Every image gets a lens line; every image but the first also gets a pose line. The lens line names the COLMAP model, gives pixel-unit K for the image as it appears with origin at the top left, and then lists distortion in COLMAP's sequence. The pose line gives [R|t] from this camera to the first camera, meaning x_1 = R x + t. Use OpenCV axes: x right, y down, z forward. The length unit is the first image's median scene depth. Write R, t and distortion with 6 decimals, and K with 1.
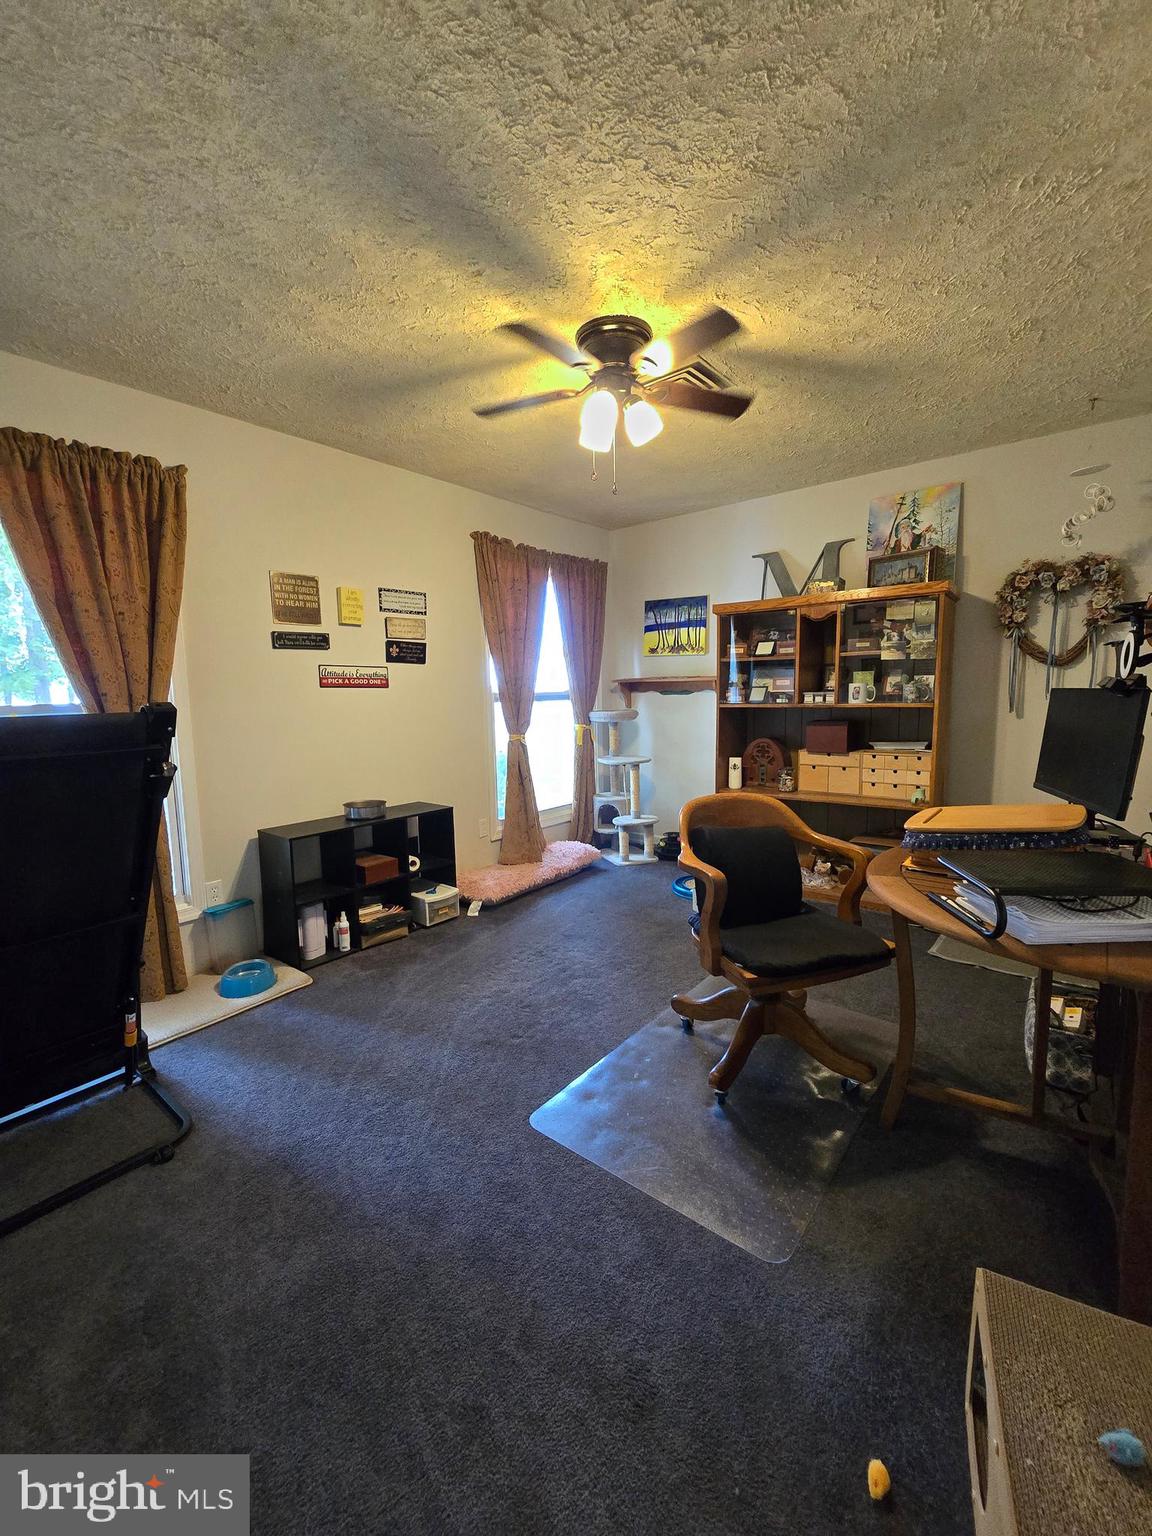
lens RADIAL K [[629.3, 0, 576.2], [0, 629.3, 760.2], [0, 0, 1]] dist [-0.001282, -0.000133]
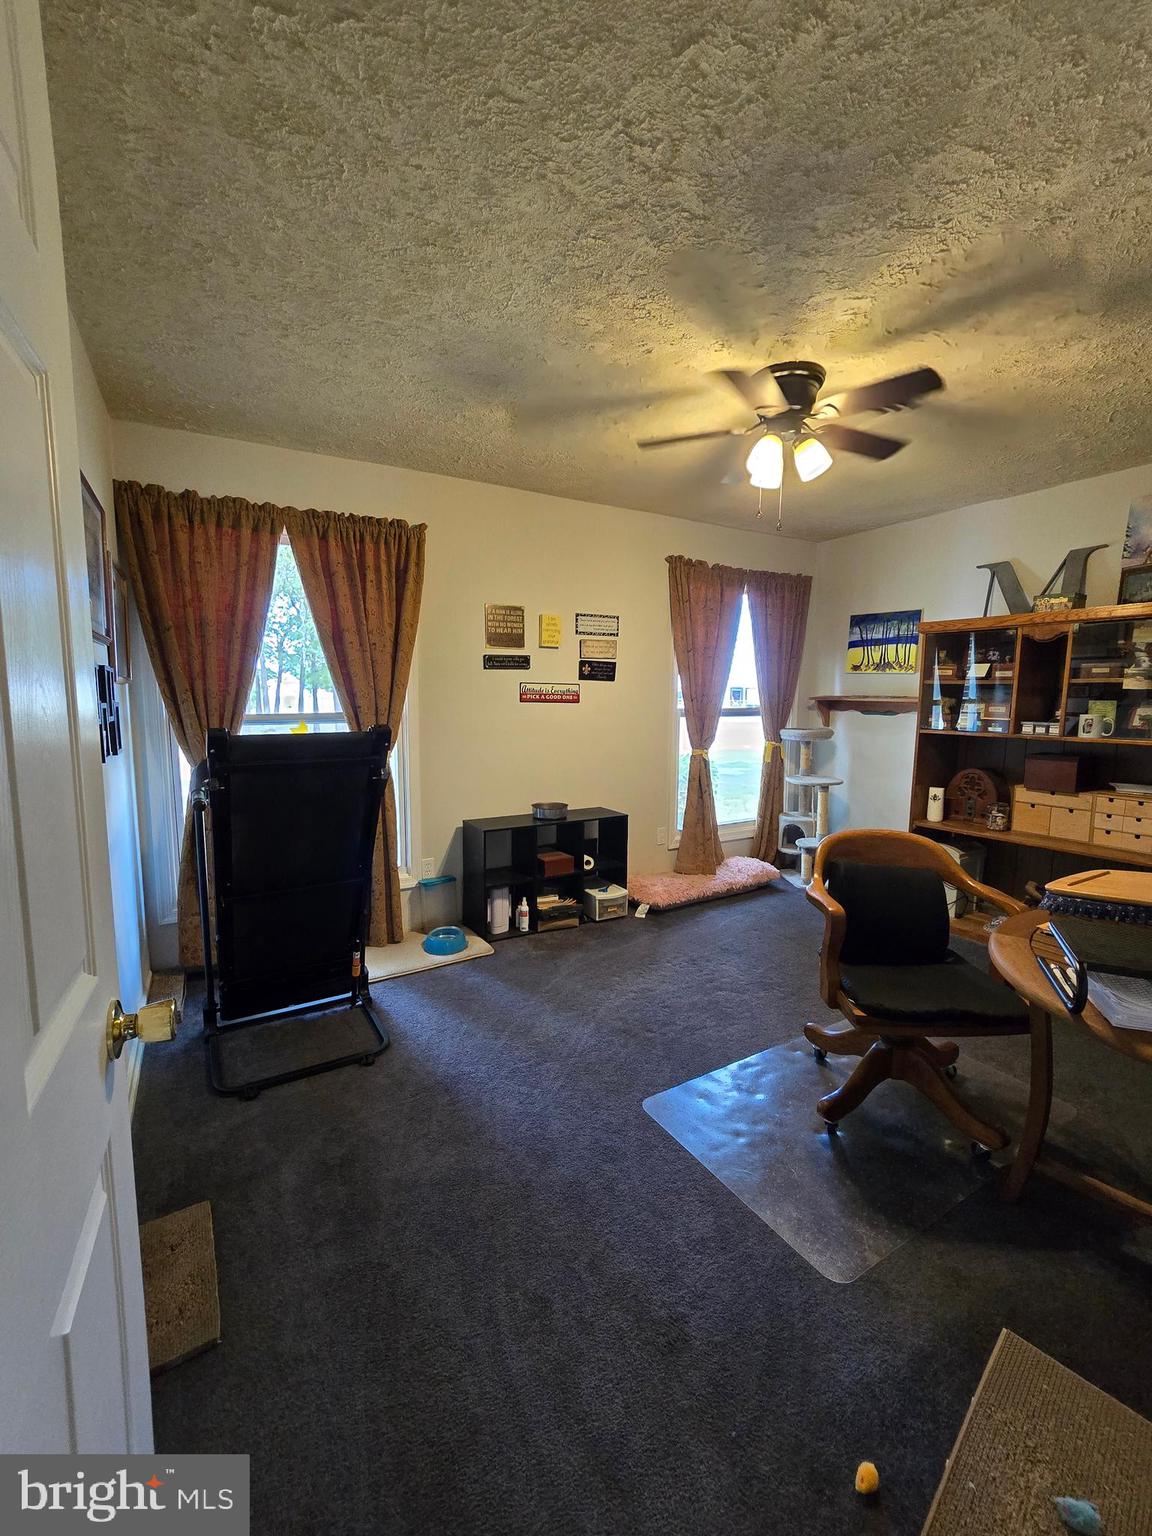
lens RADIAL K [[627.9, 0, 576.0], [0, 627.9, 768.0], [0, 0, 1]] dist [-0.001291, -0.000103]
pose [[0.941984, 0.066158, -0.329075, 0.083017], [-0.064058, 0.997797, 0.017233, -0.022318], [0.329490, 0.004847, 0.944147, -0.060544]]
